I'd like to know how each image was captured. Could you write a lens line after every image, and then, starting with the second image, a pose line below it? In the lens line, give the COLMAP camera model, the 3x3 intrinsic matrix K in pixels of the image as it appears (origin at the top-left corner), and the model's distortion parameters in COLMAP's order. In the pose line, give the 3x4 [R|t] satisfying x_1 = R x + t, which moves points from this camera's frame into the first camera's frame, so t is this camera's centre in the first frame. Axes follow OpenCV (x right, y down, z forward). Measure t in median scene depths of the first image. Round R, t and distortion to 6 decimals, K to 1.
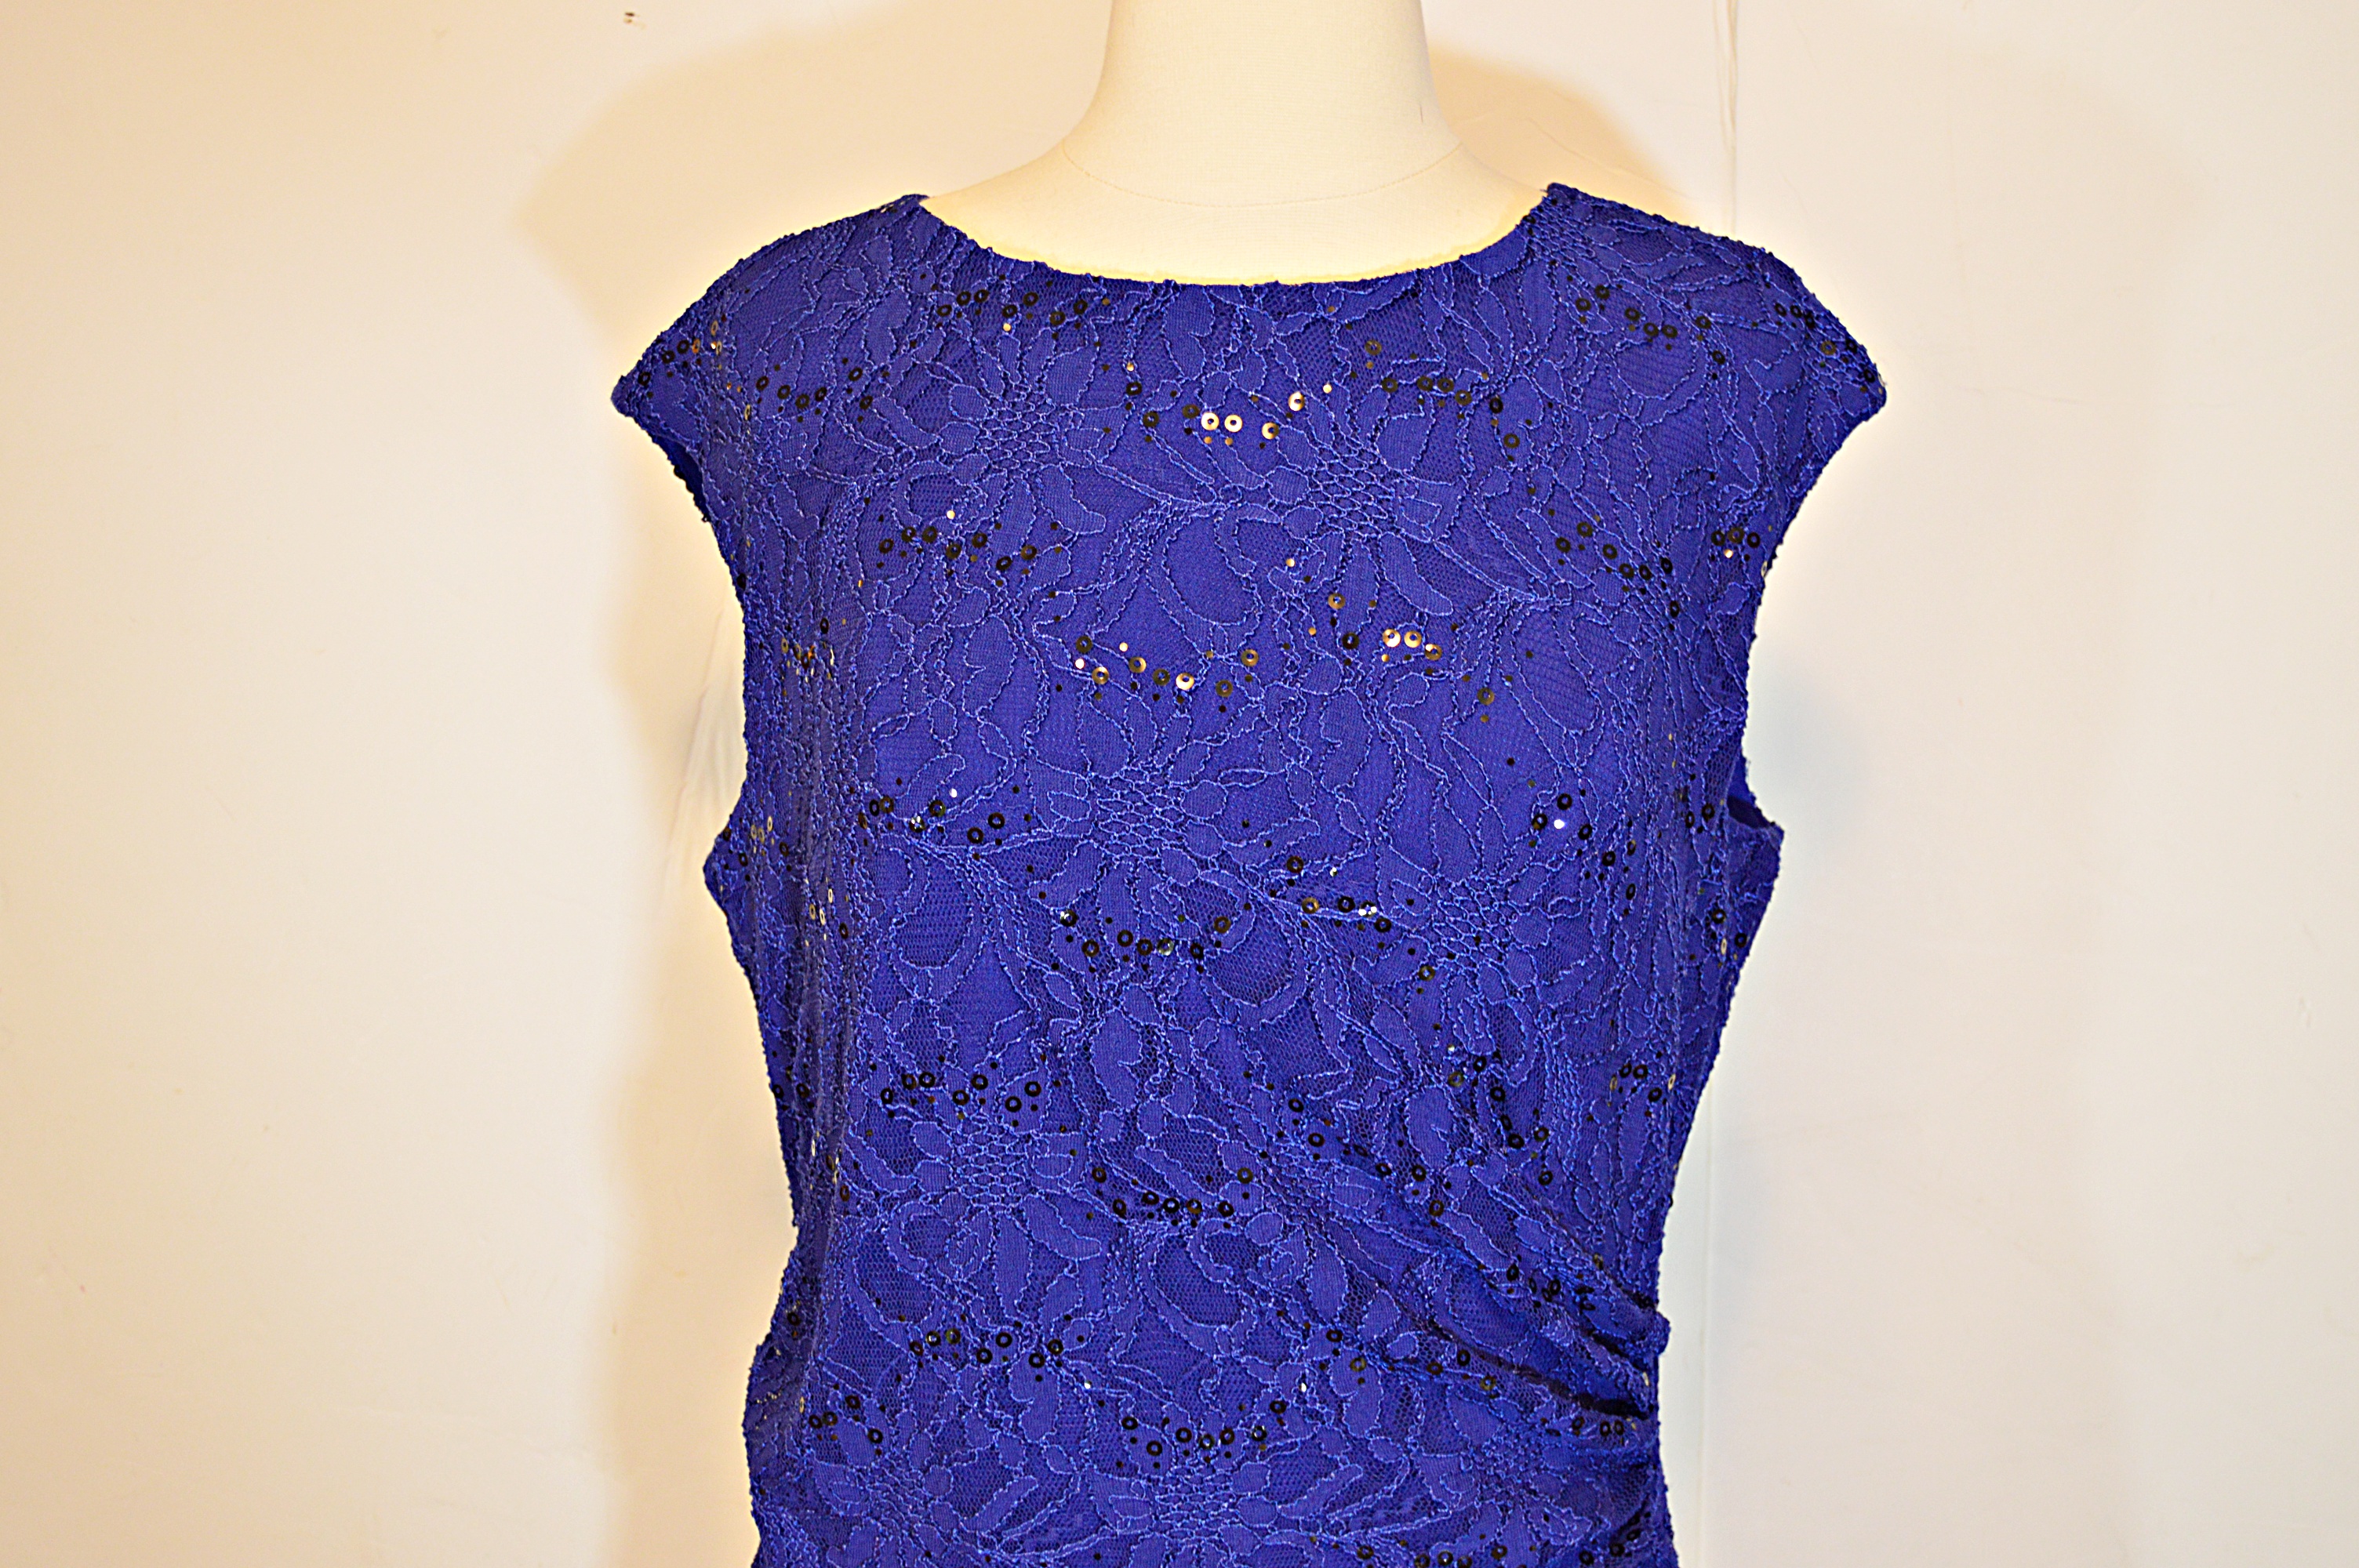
lens RADIAL K [[2882.8, 0, 1187.3], [0, 2882.8, 796.3], [0, 0, 1]] dist [-0.023022, 0.000000]
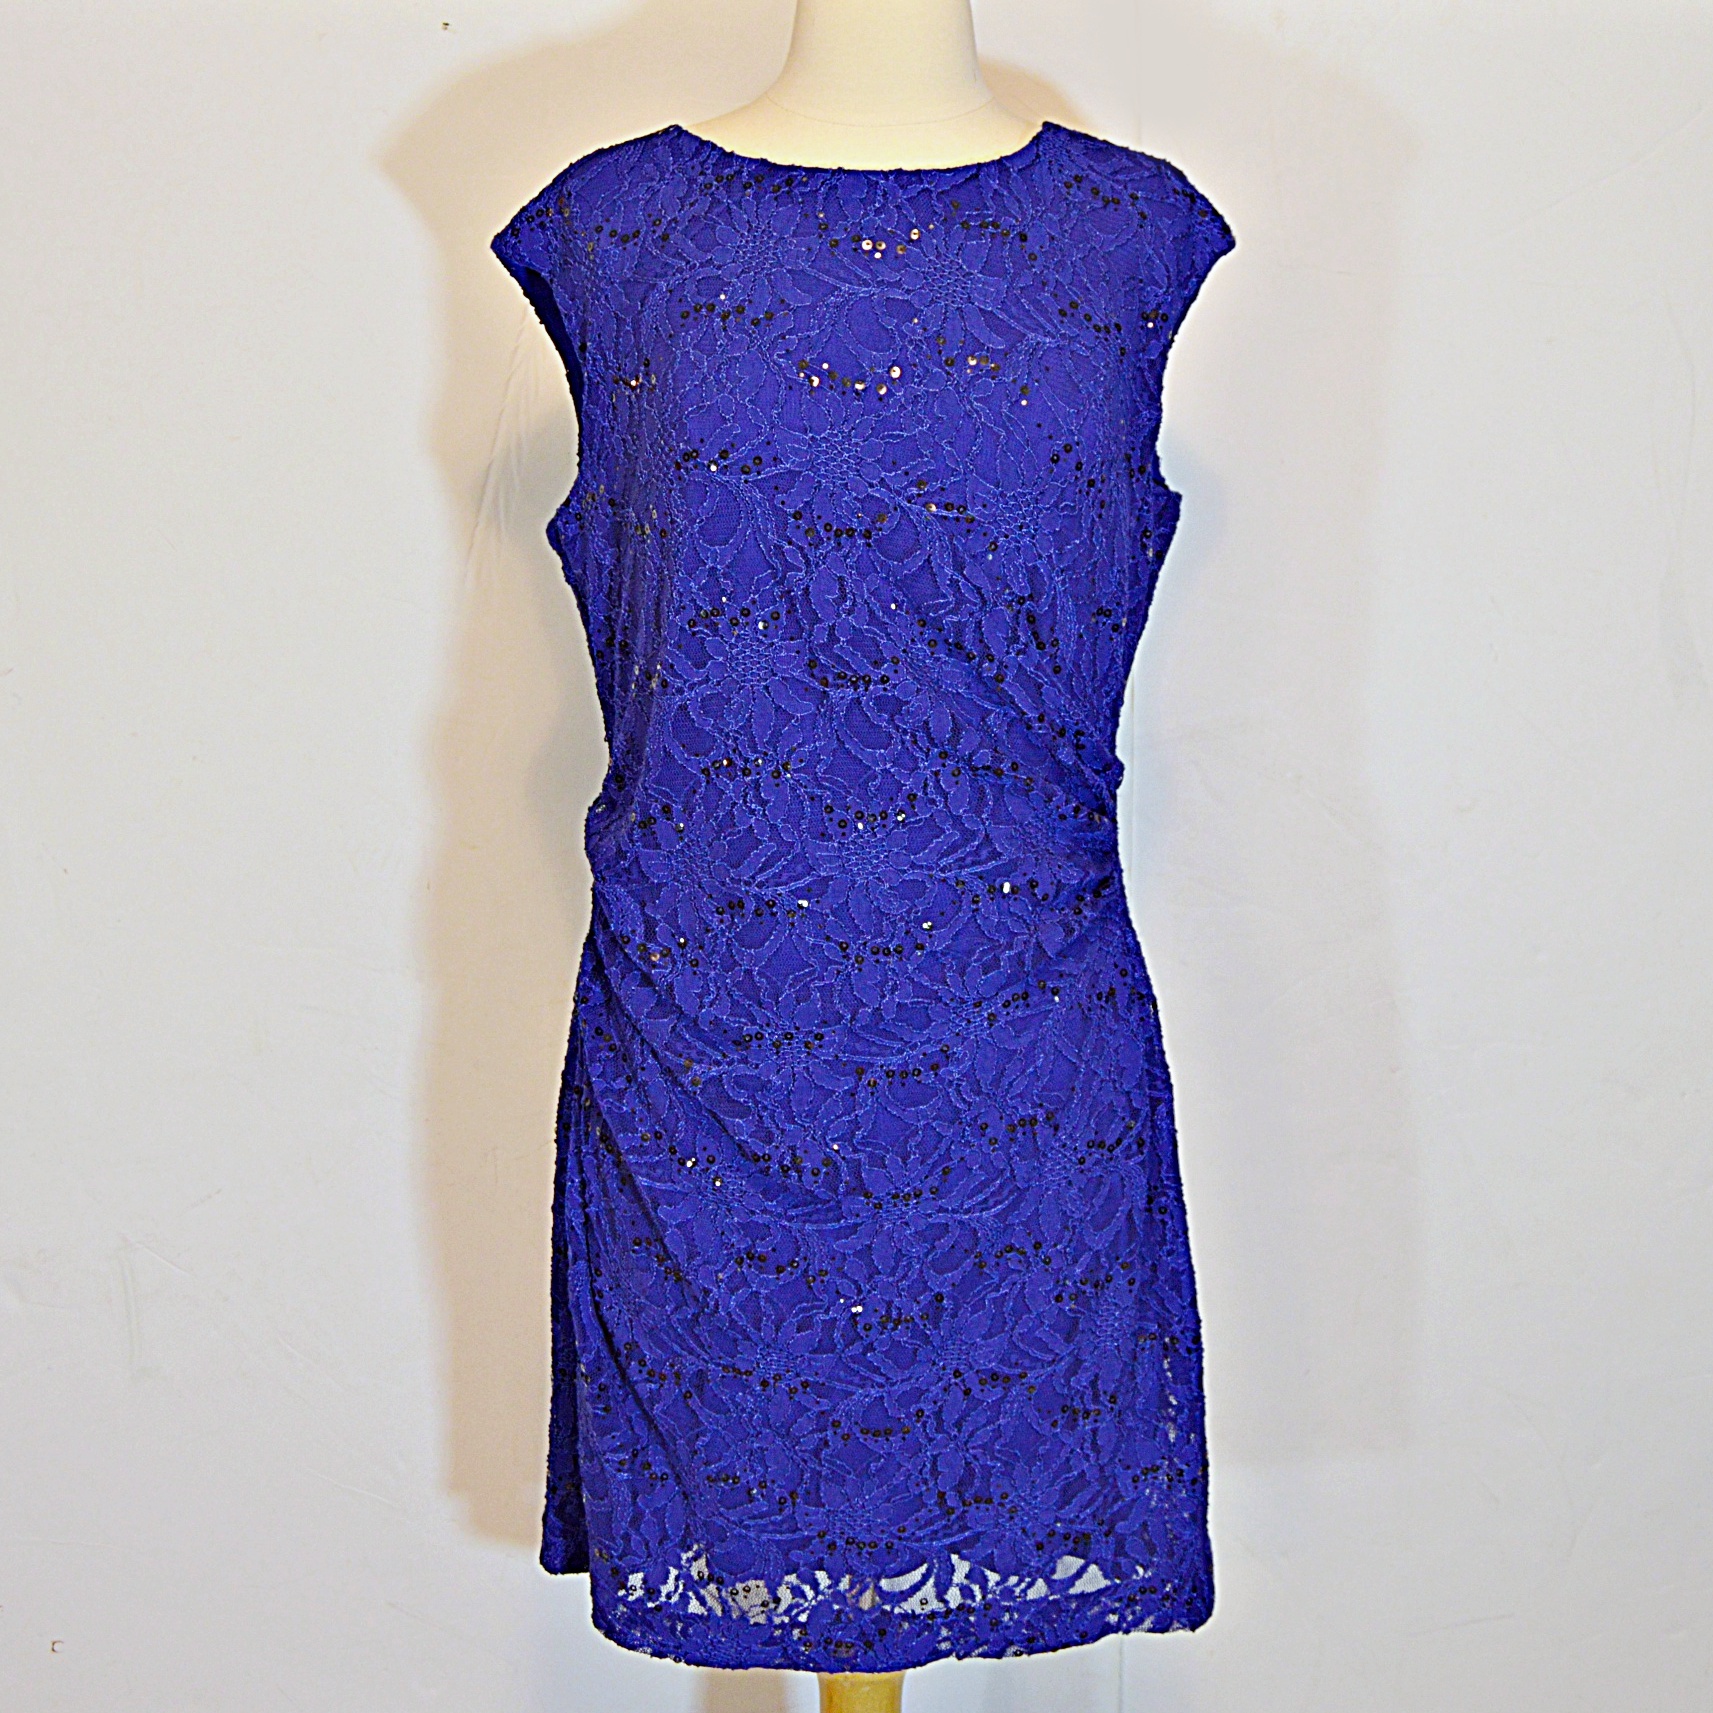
lens RADIAL K [[2787.0, 0, 853.3], [0, 2787.0, 853.9], [0, 0, 1]] dist [-0.032861, 0.000000]
pose [[0.994503, -0.016716, 0.103368, -0.182158], [0.016276, 0.999855, 0.005094, 0.235346], [-0.103438, -0.003383, 0.994630, -0.709212]]
